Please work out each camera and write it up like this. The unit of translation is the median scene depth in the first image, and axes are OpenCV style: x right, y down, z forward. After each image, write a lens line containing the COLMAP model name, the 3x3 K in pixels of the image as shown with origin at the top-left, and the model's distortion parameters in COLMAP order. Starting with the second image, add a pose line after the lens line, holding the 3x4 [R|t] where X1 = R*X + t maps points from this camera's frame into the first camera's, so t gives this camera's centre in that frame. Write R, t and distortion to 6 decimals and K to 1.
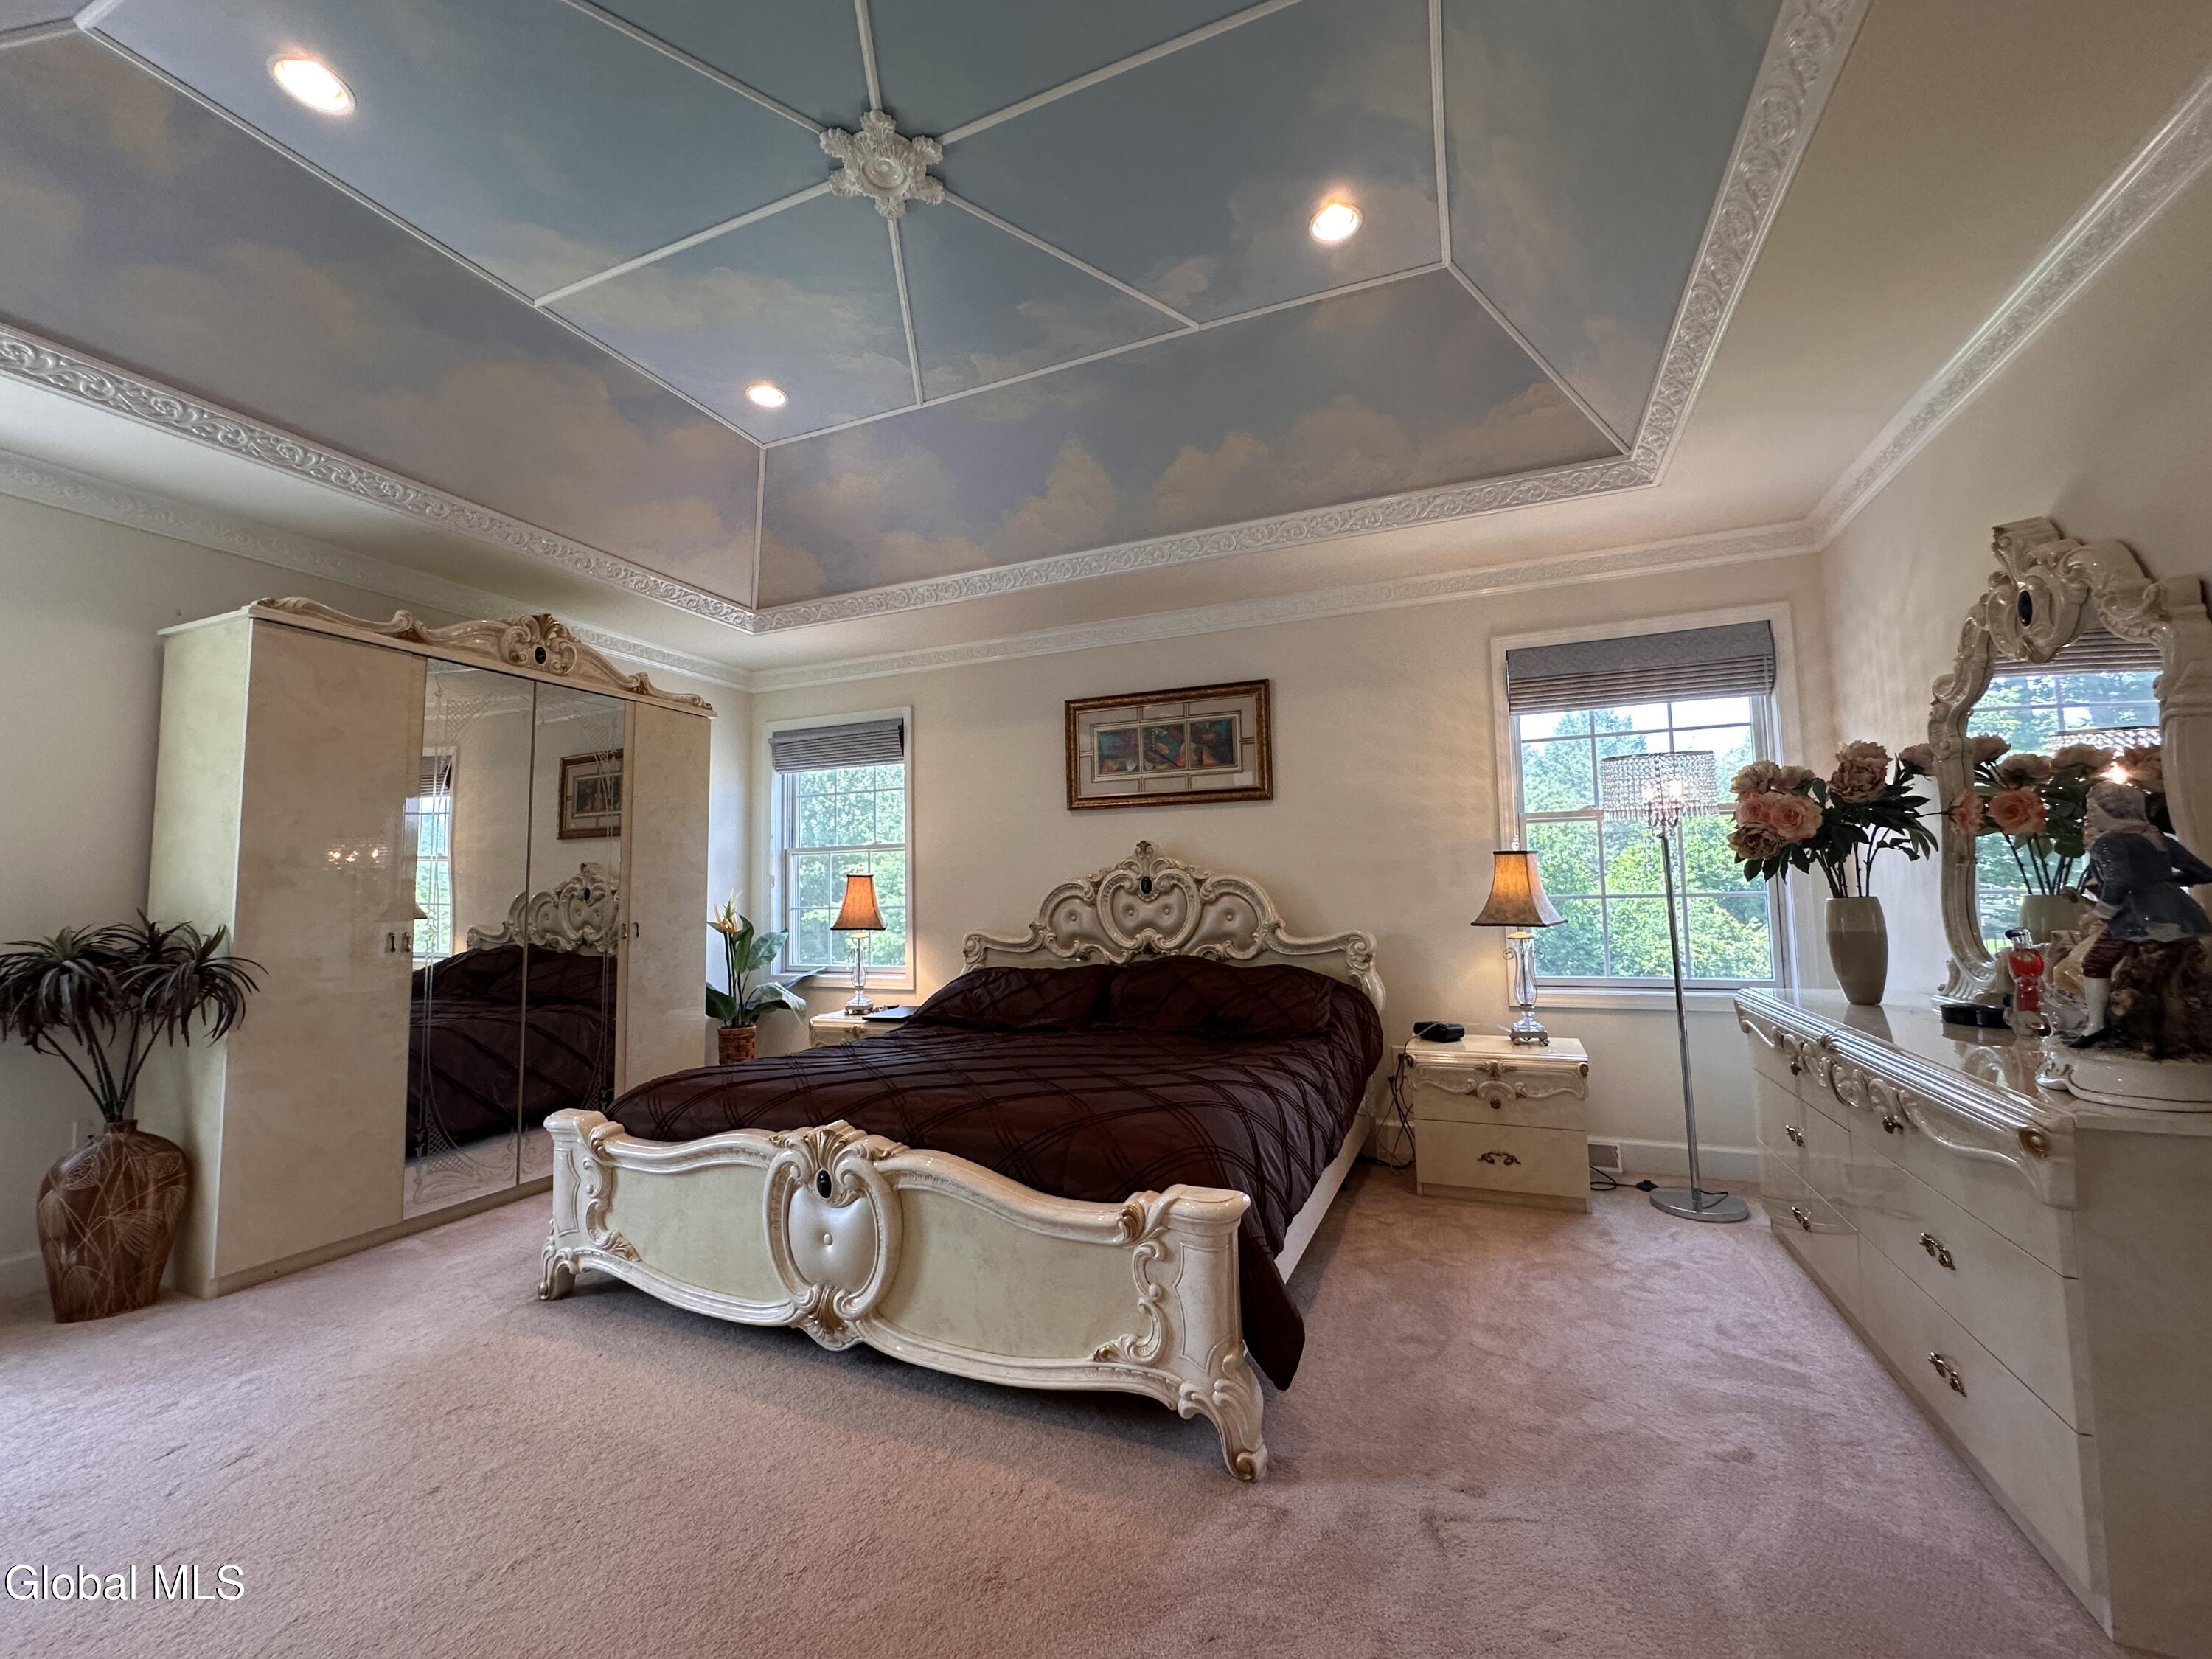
lens RADIAL K [[887.8, 0, 1106.9], [0, 887.8, 828.0], [0, 0, 1]] dist [-0.001701, 0.000341]
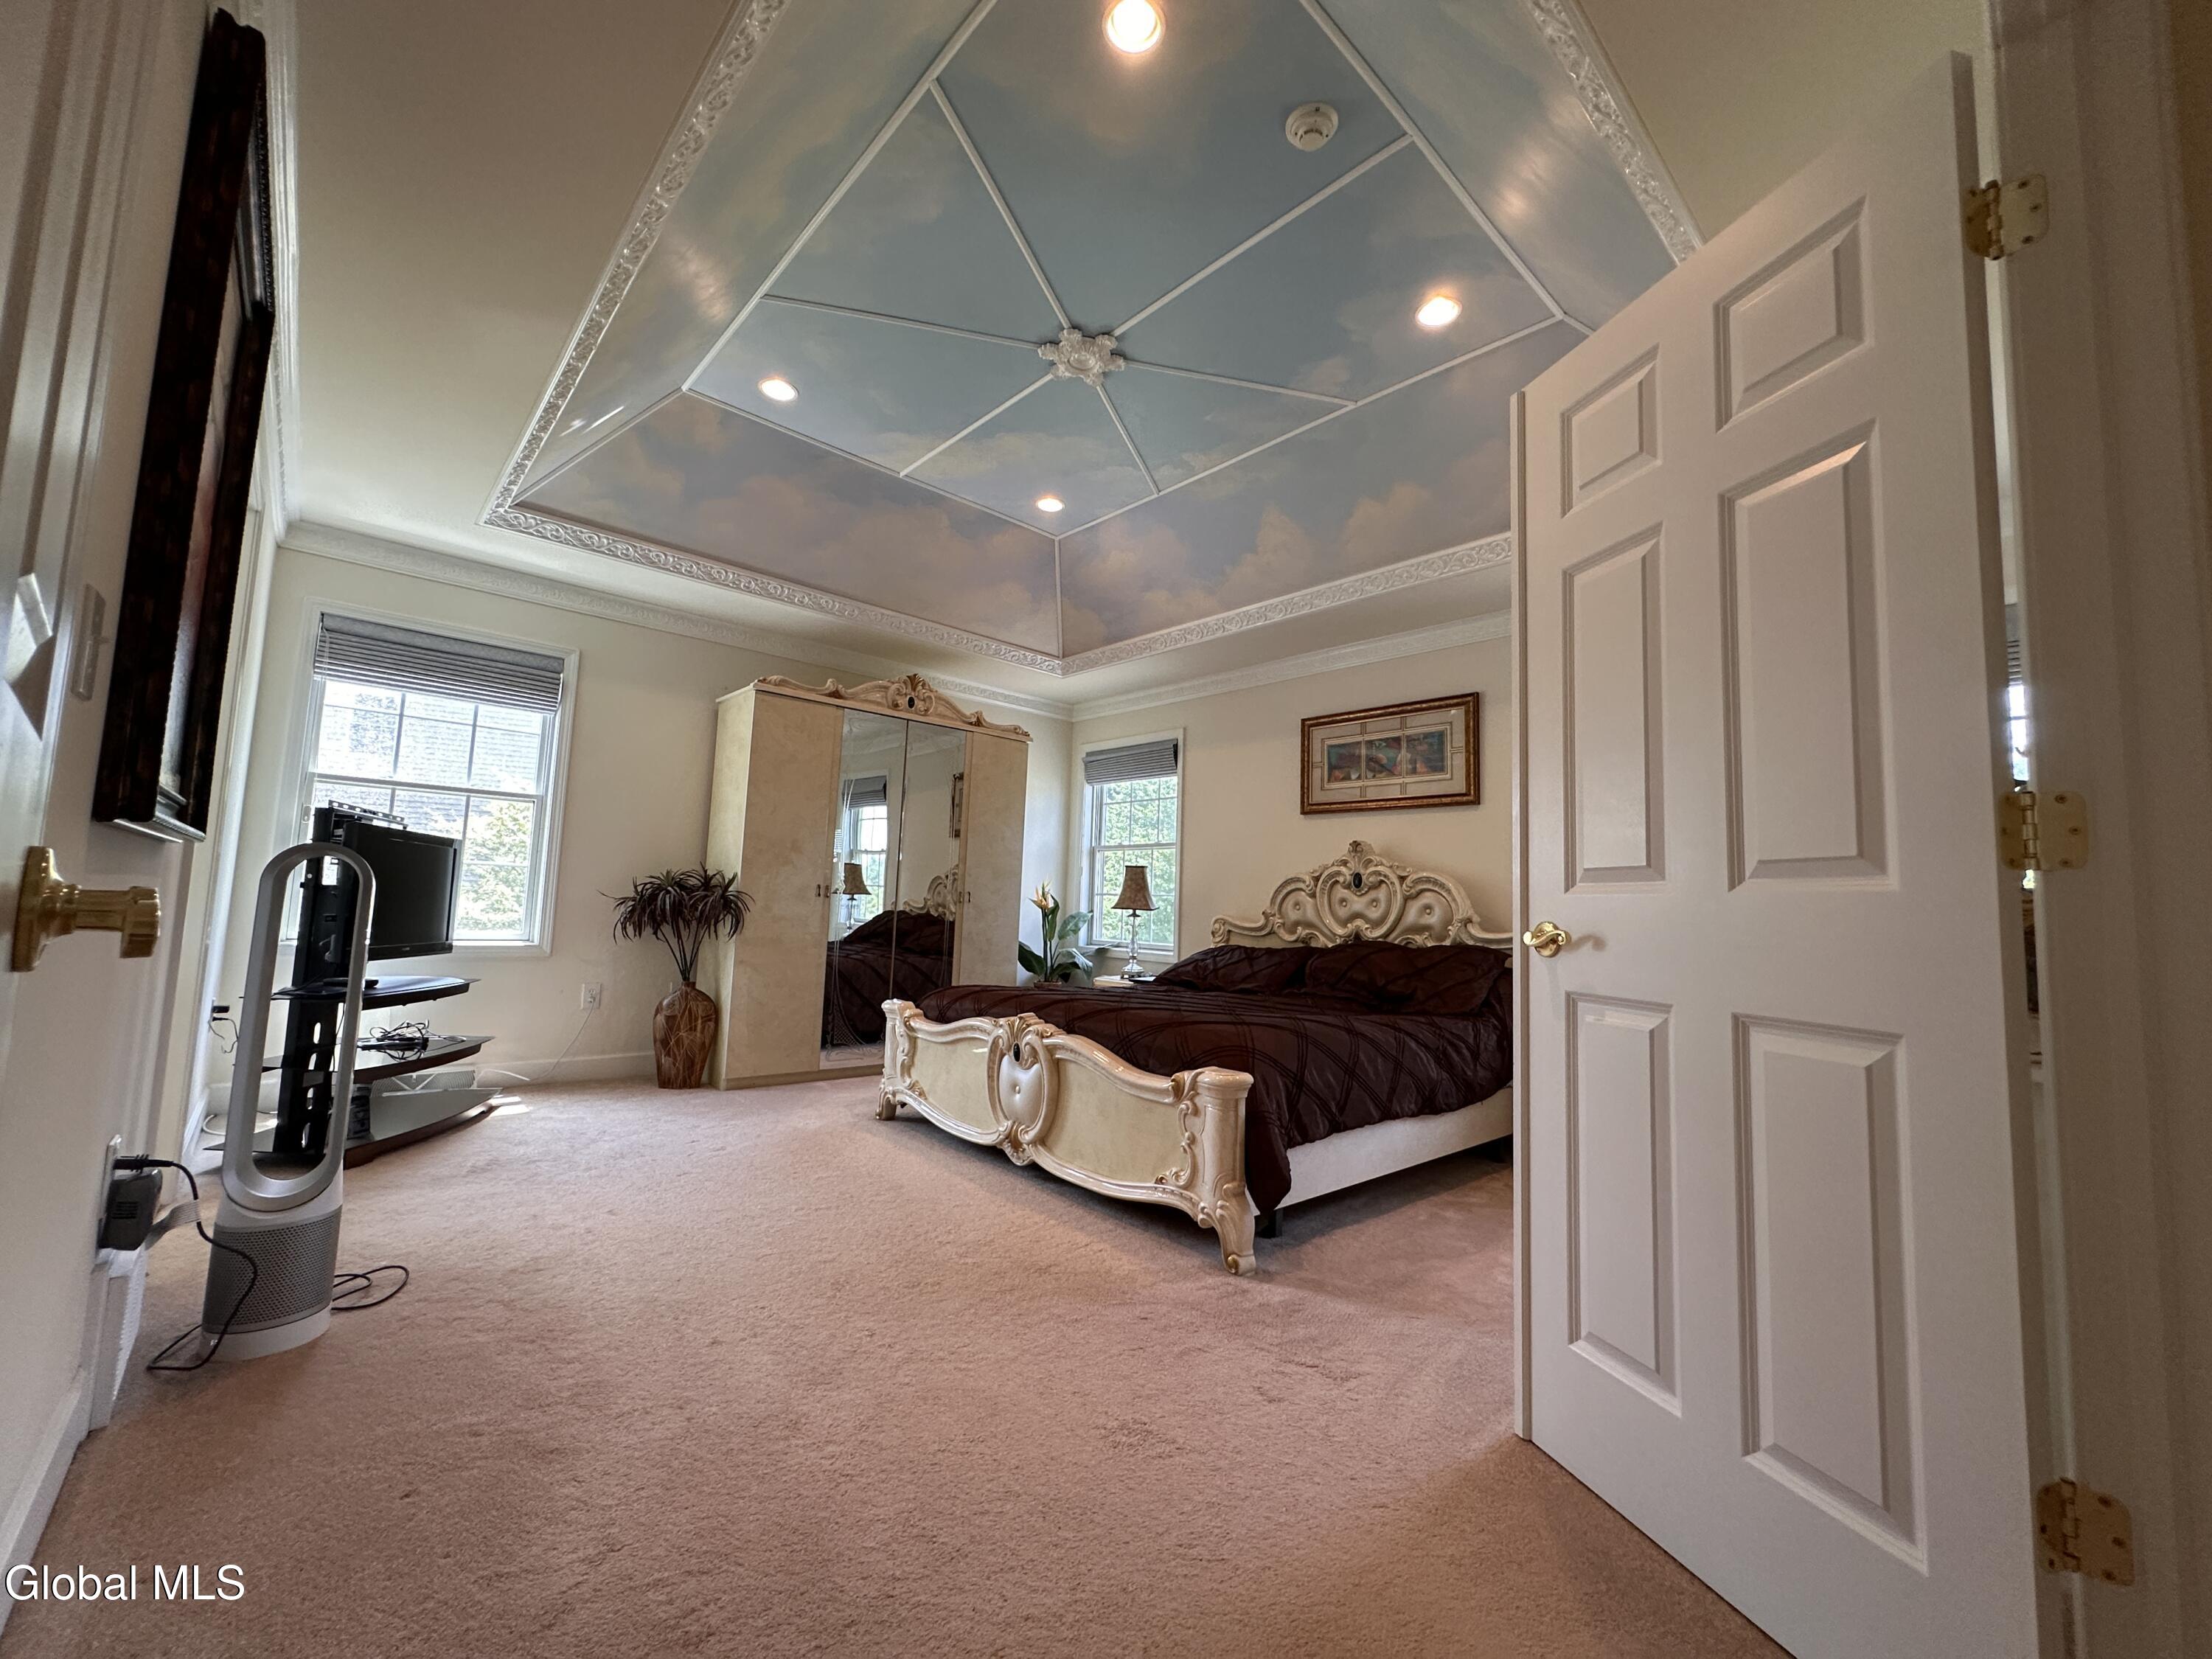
lens RADIAL K [[887.8, 0, 1106.4], [0, 887.8, 827.5], [0, 0, 1]] dist [-0.001701, 0.000341]
pose [[0.907182, 0.013632, -0.420517, 0.318368], [-0.022456, 0.999619, -0.016040, 0.031805], [0.420138, 0.023995, 0.907143, -0.216122]]
